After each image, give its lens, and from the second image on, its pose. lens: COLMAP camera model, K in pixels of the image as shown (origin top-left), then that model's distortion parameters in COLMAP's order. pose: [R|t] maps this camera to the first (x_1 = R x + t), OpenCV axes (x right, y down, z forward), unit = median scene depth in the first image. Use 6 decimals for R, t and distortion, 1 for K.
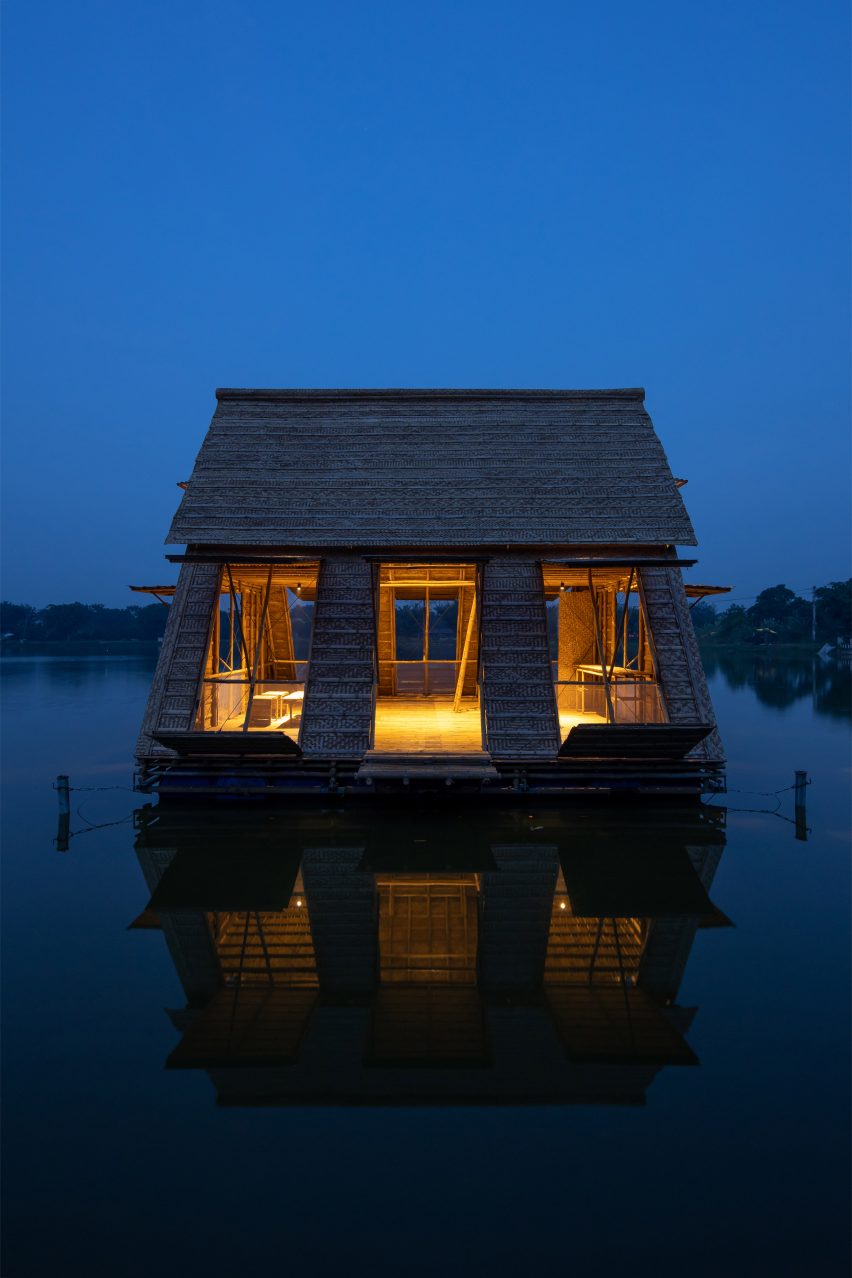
lens RADIAL K [[627.4, 0, 419.1], [0, 627.4, 638.2], [0, 0, 1]] dist [0.001985, 0.000089]
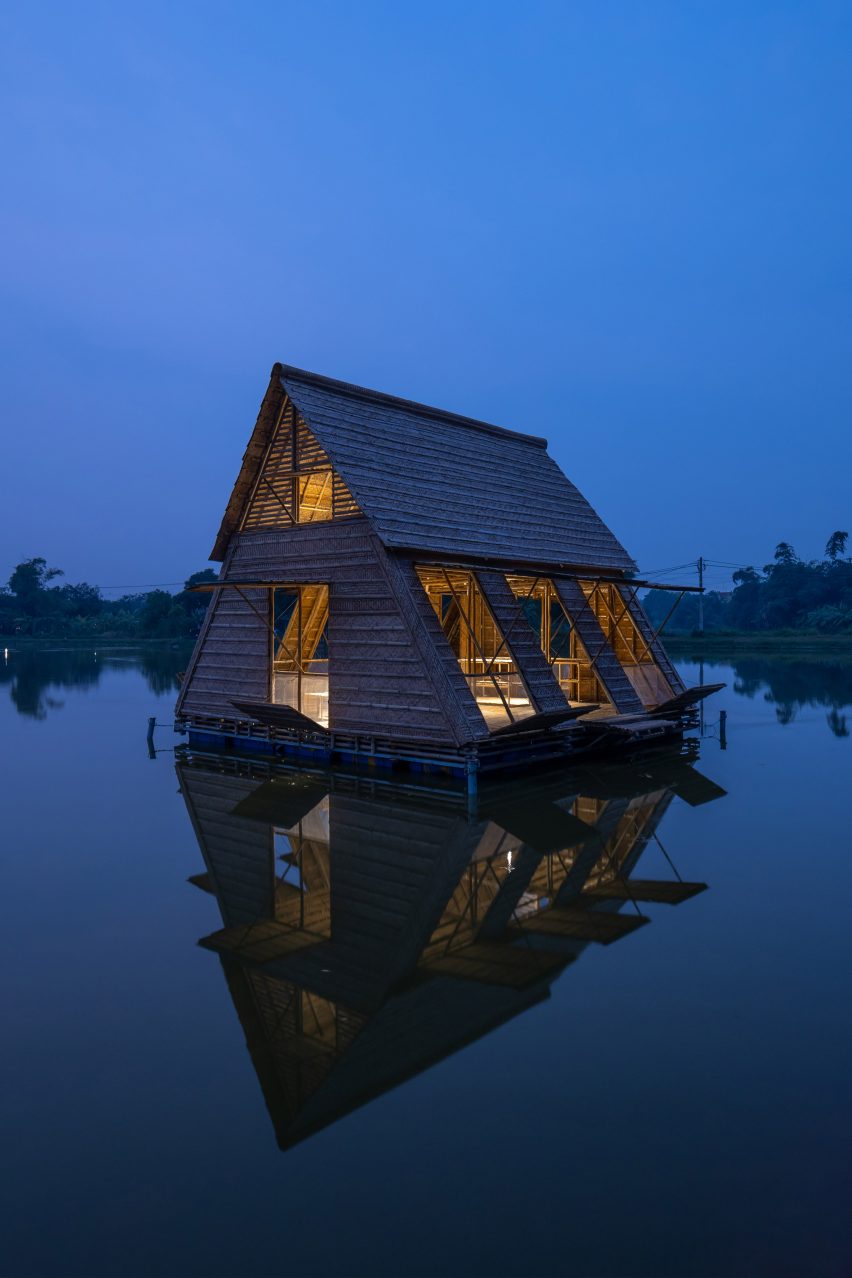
lens RADIAL K [[870.7, 0, 422.4], [0, 870.7, 633.0], [0, 0, 1]] dist [-0.011782, -0.000445]
pose [[0.670468, -0.003159, 0.741931, -1.483110], [0.002280, 0.999995, 0.002197, -0.010530], [-0.741935, 0.000218, 0.670472, -0.002756]]
